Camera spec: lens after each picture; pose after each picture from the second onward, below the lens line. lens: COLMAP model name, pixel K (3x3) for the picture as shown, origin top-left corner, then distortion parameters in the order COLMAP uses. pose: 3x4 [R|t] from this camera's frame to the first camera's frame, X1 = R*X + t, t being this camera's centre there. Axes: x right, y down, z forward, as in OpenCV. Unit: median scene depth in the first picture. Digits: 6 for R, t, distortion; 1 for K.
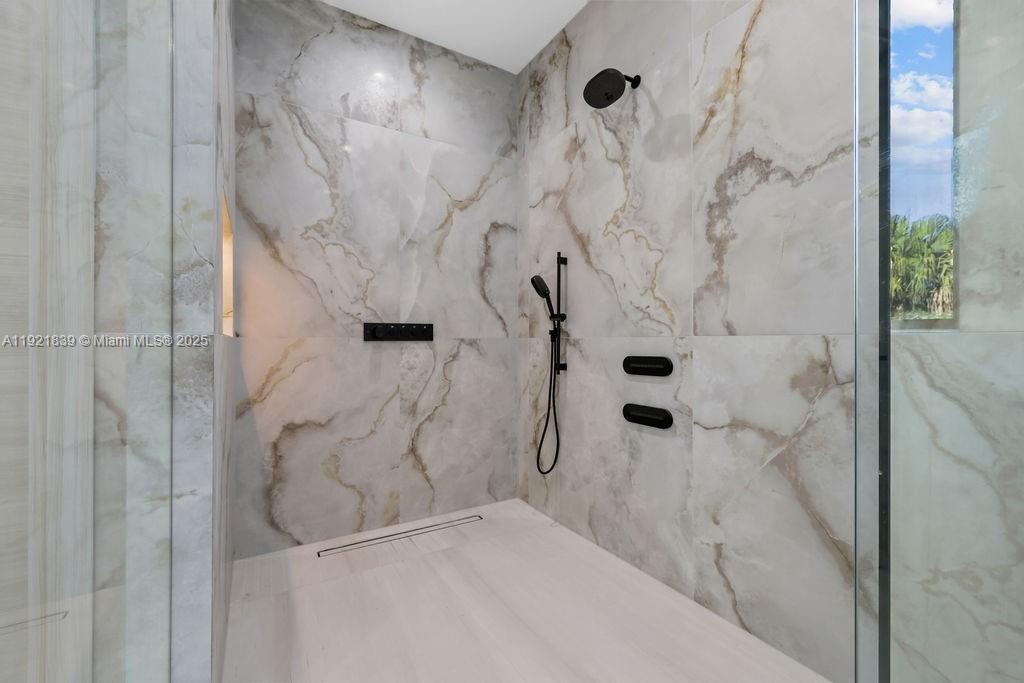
lens RADIAL K [[423.4, 0, 516.1], [0, 423.4, 340.8], [0, 0, 1]] dist [-0.001750, 0.000122]
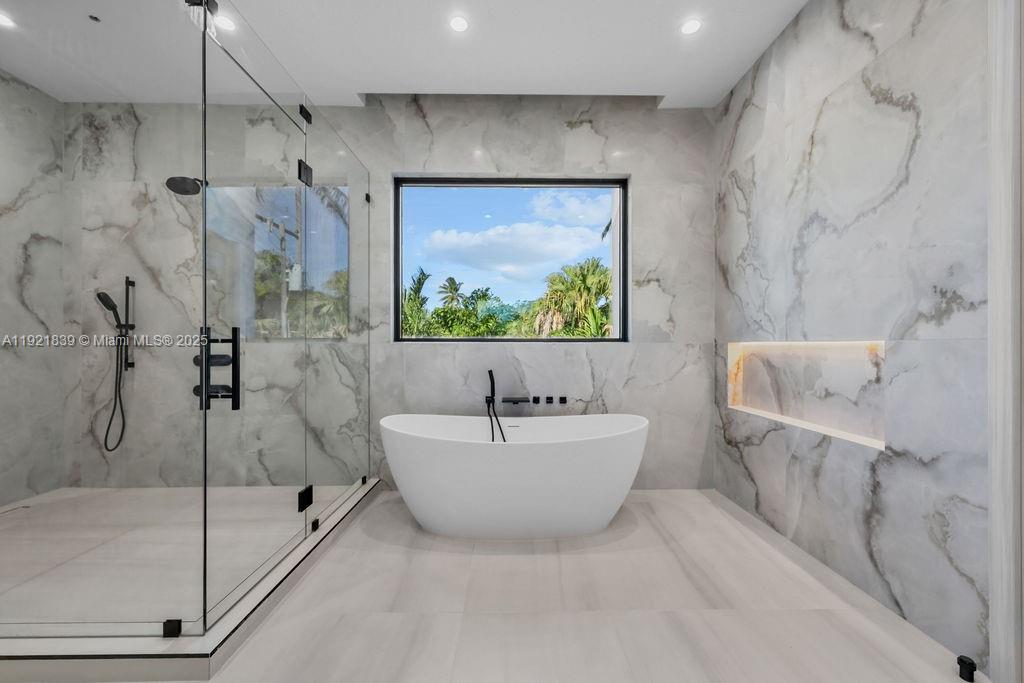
lens RADIAL K [[400.3, 0, 498.7], [0, 400.3, 348.1], [0, 0, 1]] dist [-0.000656, -0.000325]
pose [[0.514025, -0.002487, 0.857772, -0.359866], [-0.004250, 0.999976, 0.005446, -0.001692], [-0.857765, -0.006445, 0.514002, -0.595914]]
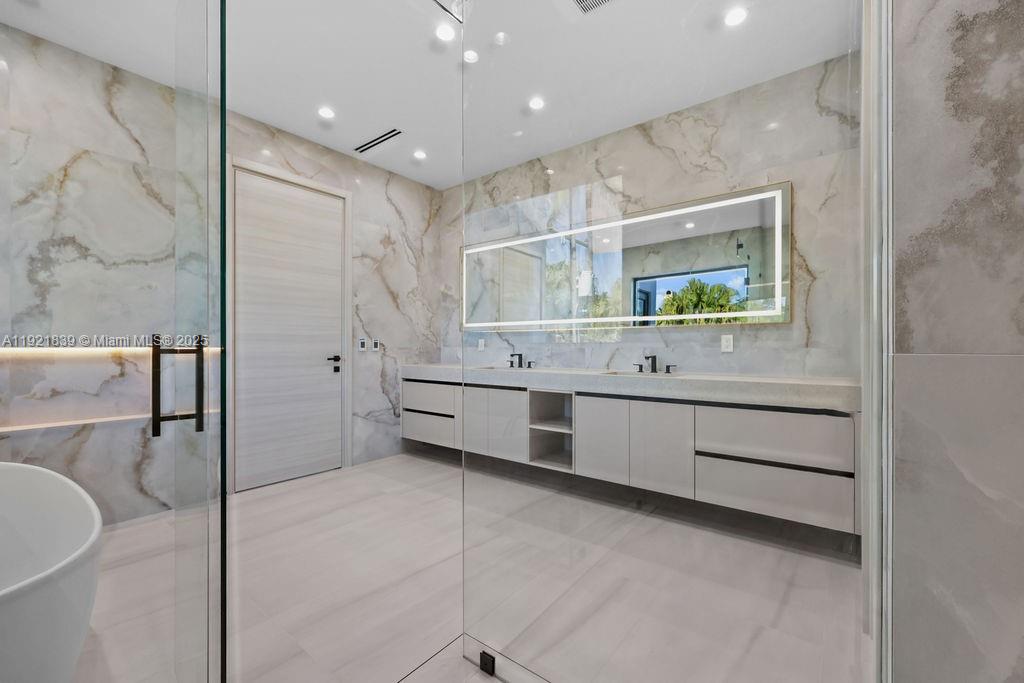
lens RADIAL K [[423.4, 0, 516.1], [0, 423.4, 340.8], [0, 0, 1]] dist [-0.001750, 0.000122]
pose [[-0.933965, -0.002552, -0.357354, 0.050541], [0.002944, 0.999886, -0.014834, -0.012221], [0.357351, -0.014906, -0.933851, 0.611450]]
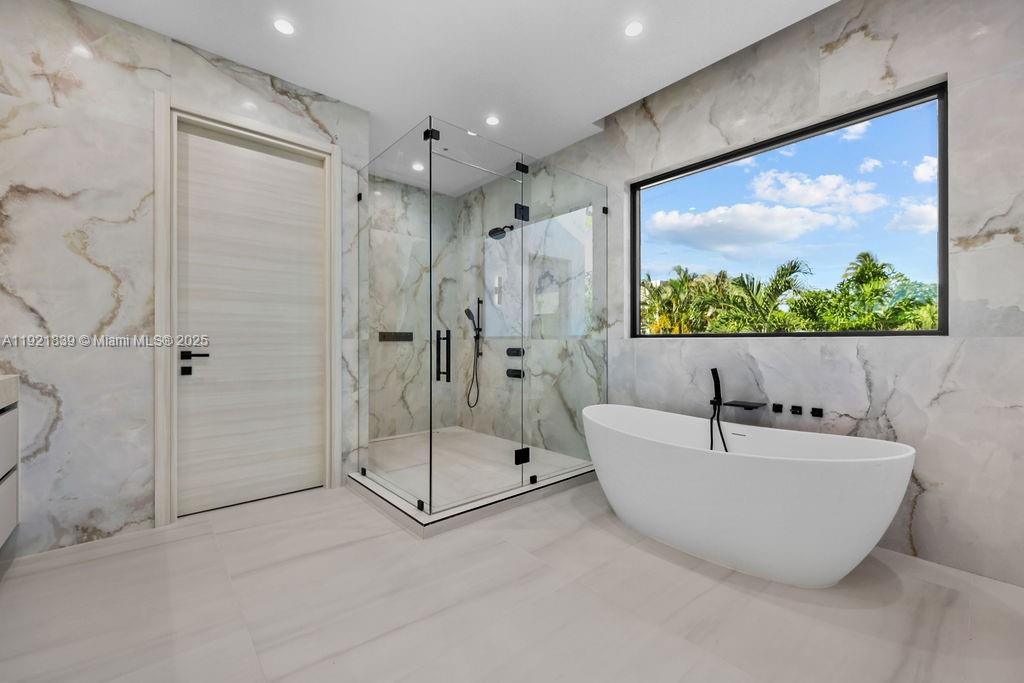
lens RADIAL K [[401.3, 0, 529.0], [0, 401.3, 344.0], [0, 0, 1]] dist [-0.000930, -0.000230]
pose [[0.979045, 0.000320, 0.203641, -0.053147], [-0.002079, 0.999962, 0.008424, -0.003449], [-0.203631, -0.008671, 0.979009, -0.924212]]
